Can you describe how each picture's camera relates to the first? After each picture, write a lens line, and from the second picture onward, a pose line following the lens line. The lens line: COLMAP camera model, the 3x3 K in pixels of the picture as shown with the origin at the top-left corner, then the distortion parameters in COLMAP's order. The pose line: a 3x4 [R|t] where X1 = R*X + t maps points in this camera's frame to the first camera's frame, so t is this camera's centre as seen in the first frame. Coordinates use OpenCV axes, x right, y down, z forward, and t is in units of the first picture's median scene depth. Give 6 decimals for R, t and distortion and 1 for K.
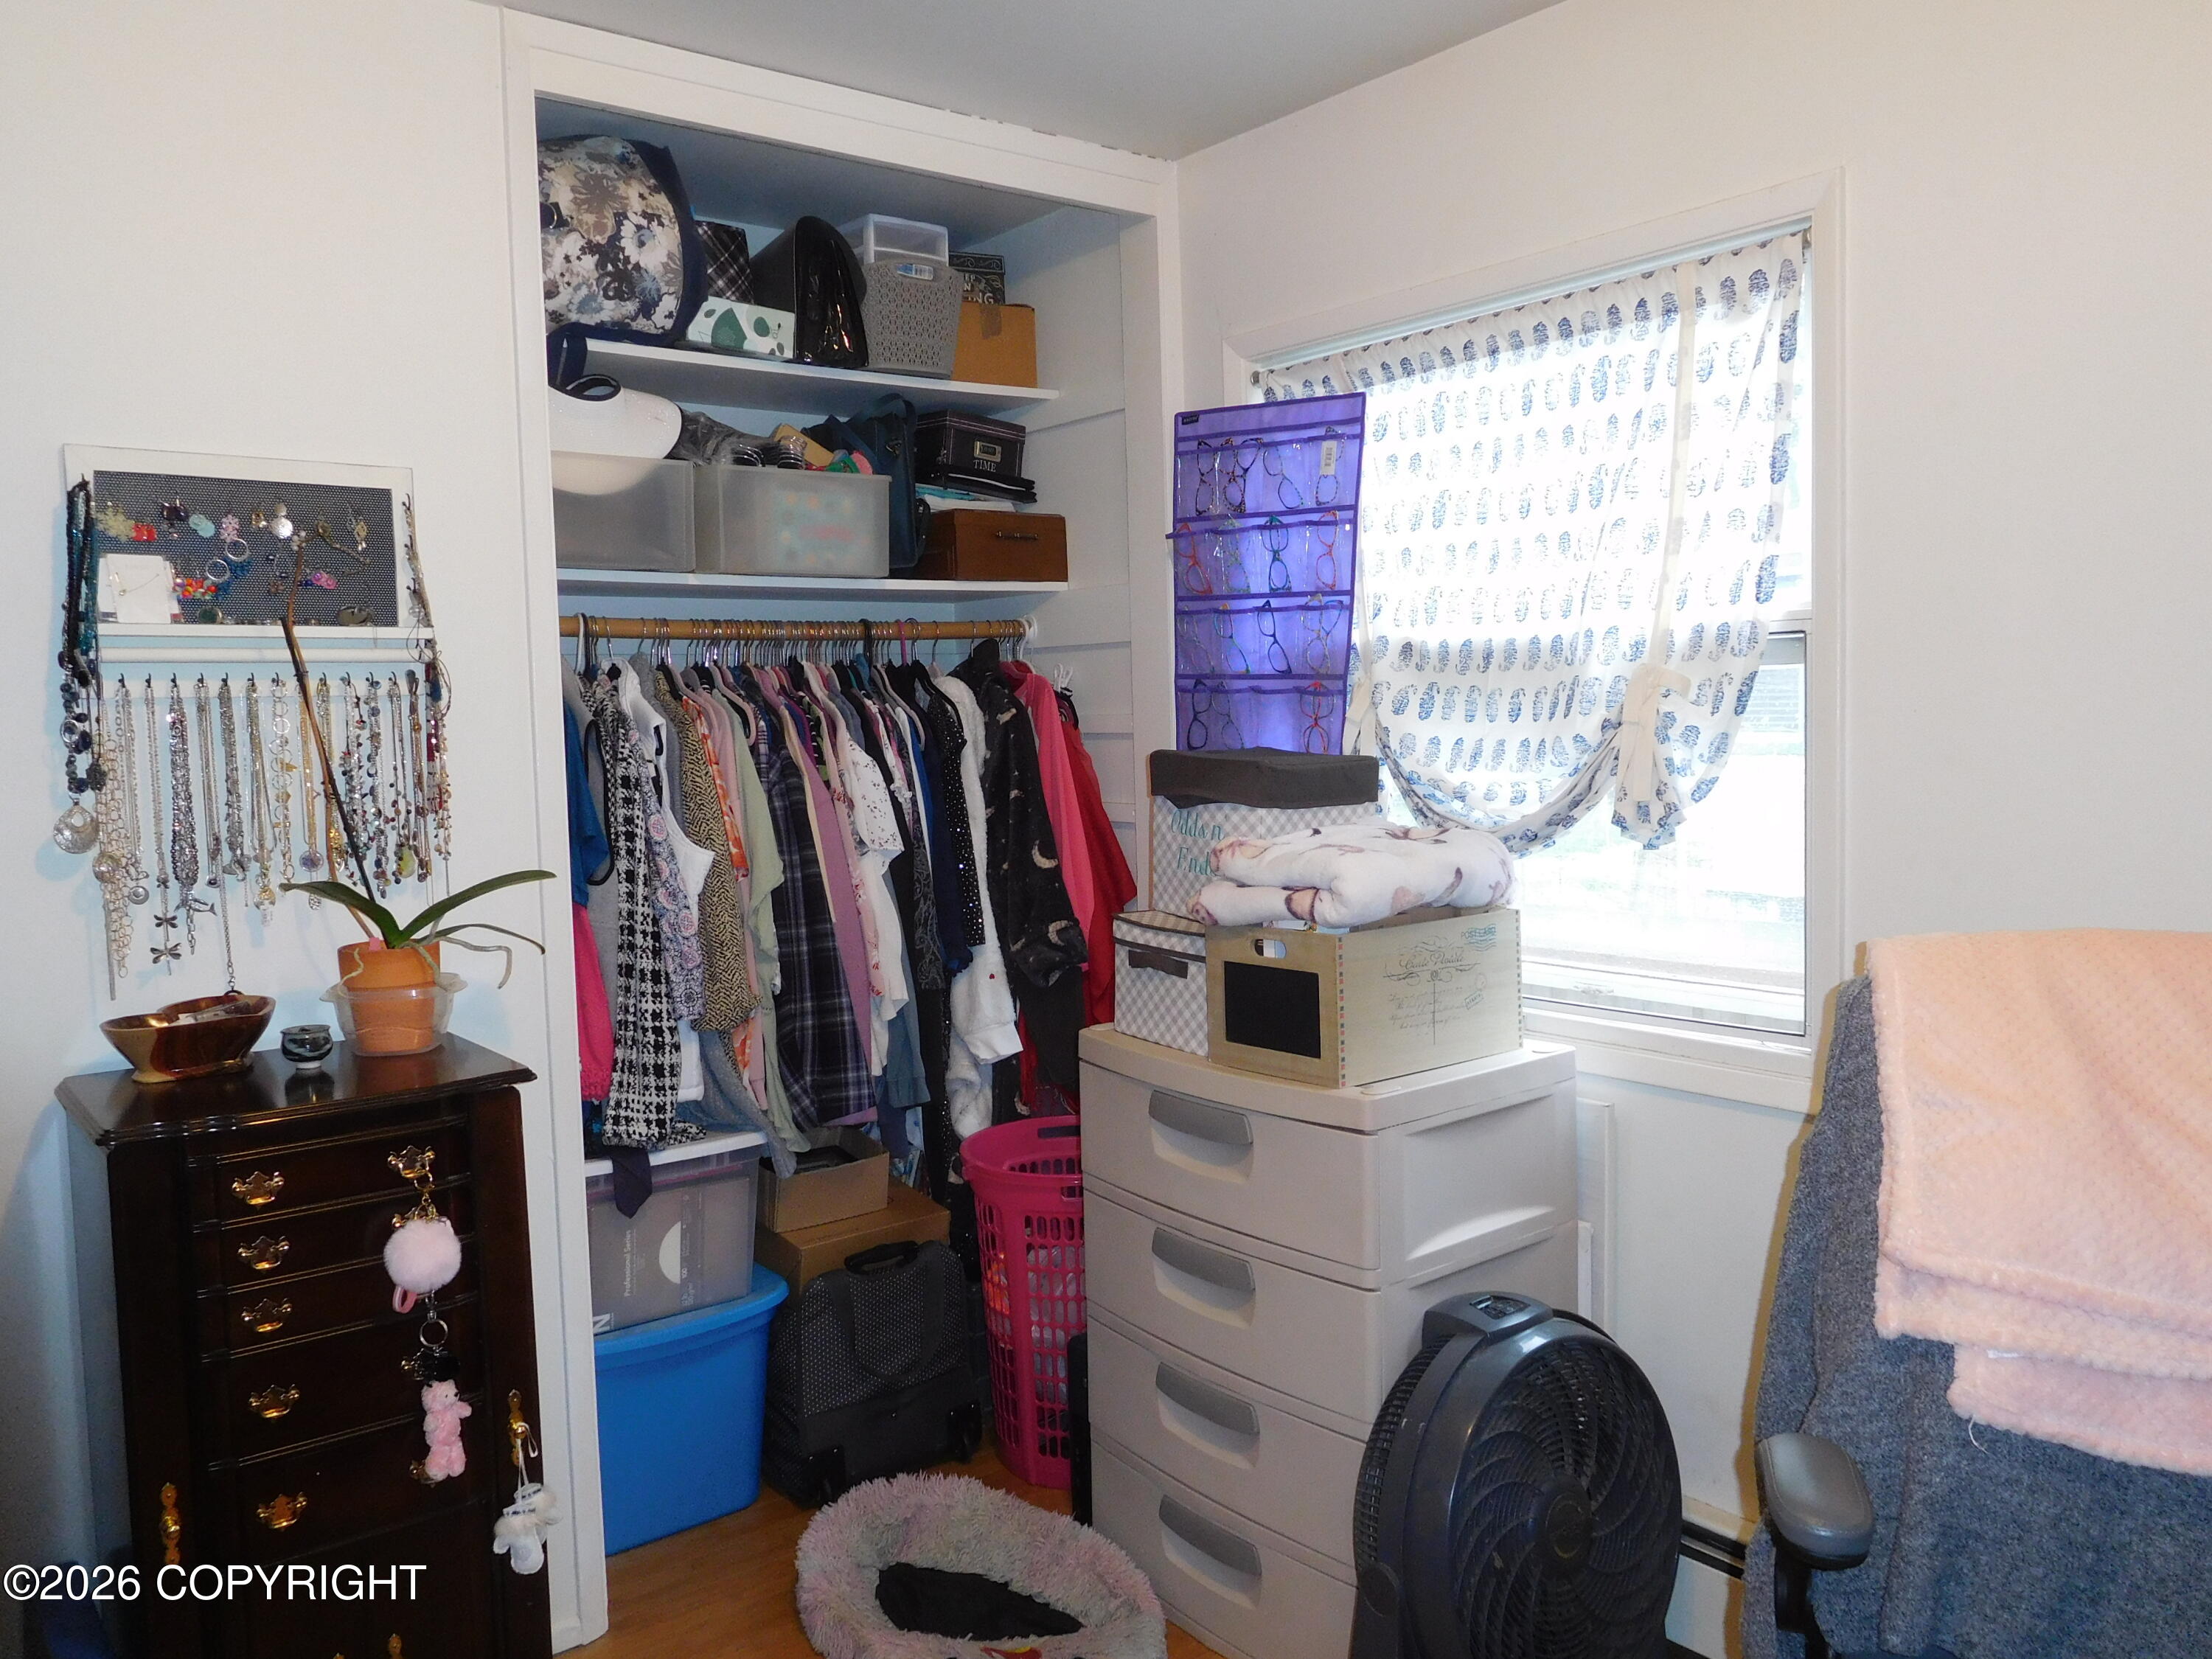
lens RADIAL K [[1661.9, 0, 1105.1], [0, 1661.9, 826.3], [0, 0, 1]] dist [-0.053401, 0.006644]
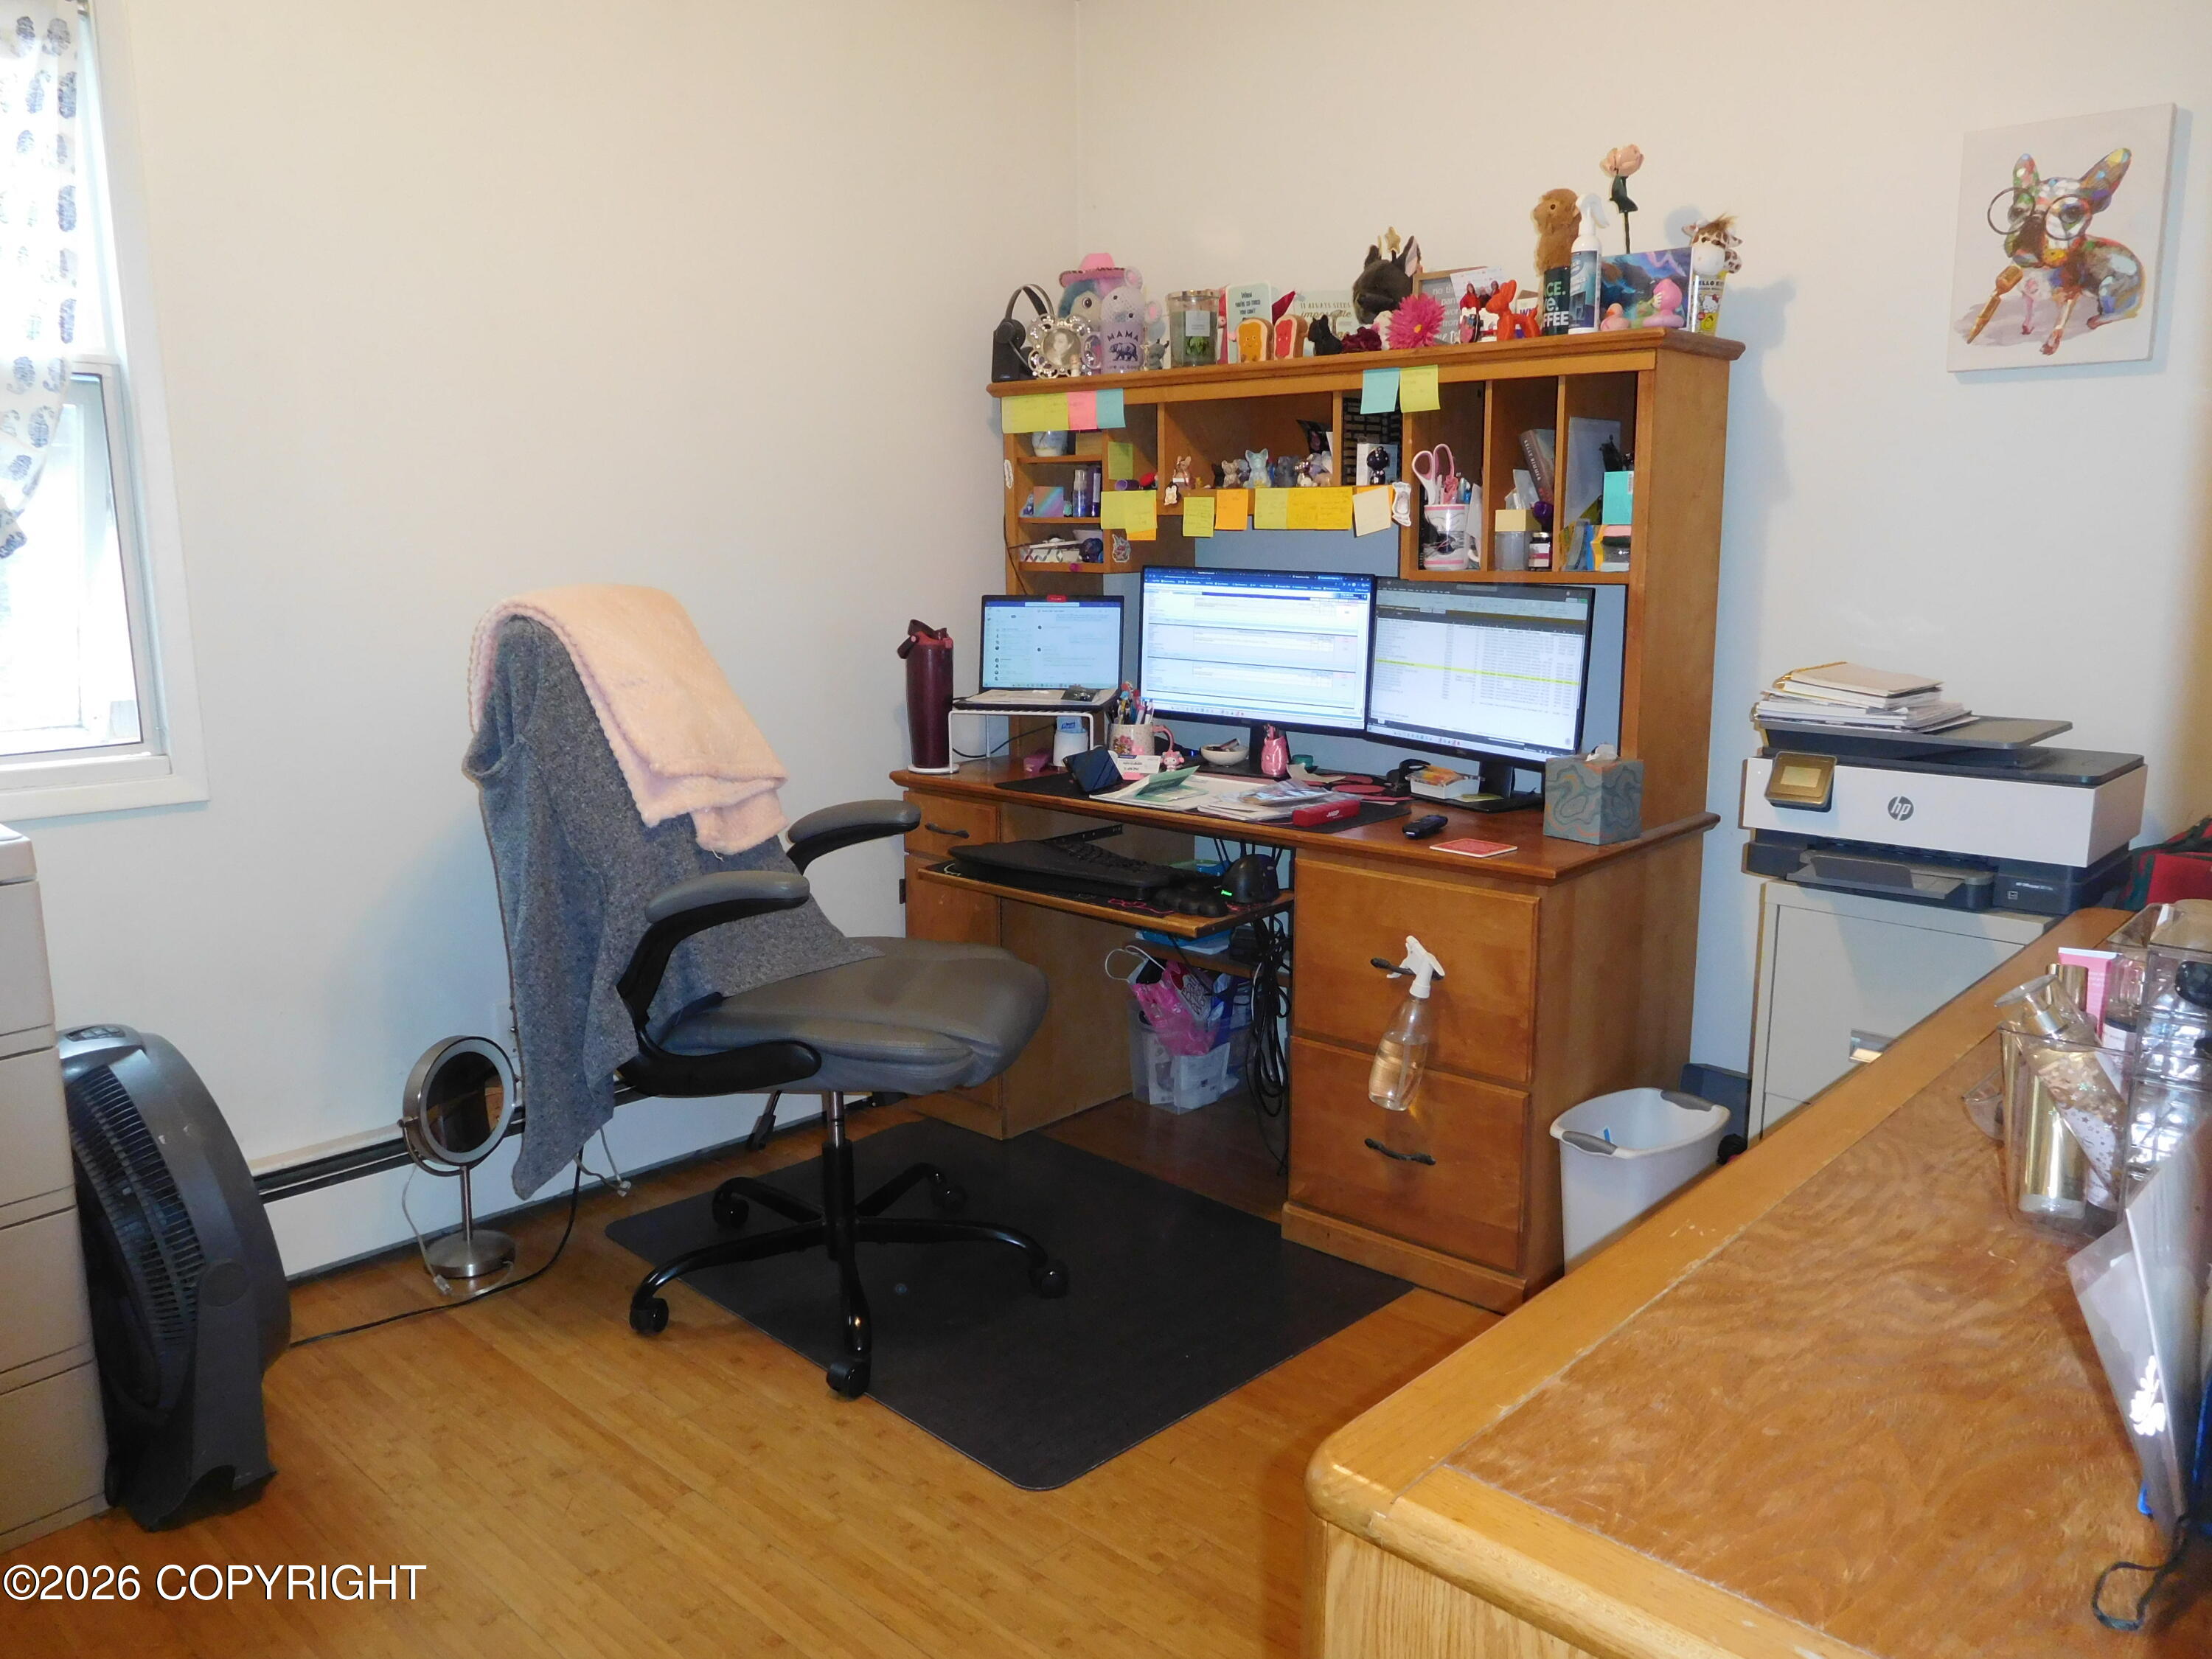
lens RADIAL K [[1661.9, 0, 1105.1], [0, 1661.9, 828.9], [0, 0, 1]] dist [-0.053401, 0.006644]
pose [[-0.154672, -0.152840, 0.976072, -0.783961], [0.079752, 0.982805, 0.166533, 0.052691], [-0.984742, 0.103601, -0.139823, 0.523613]]
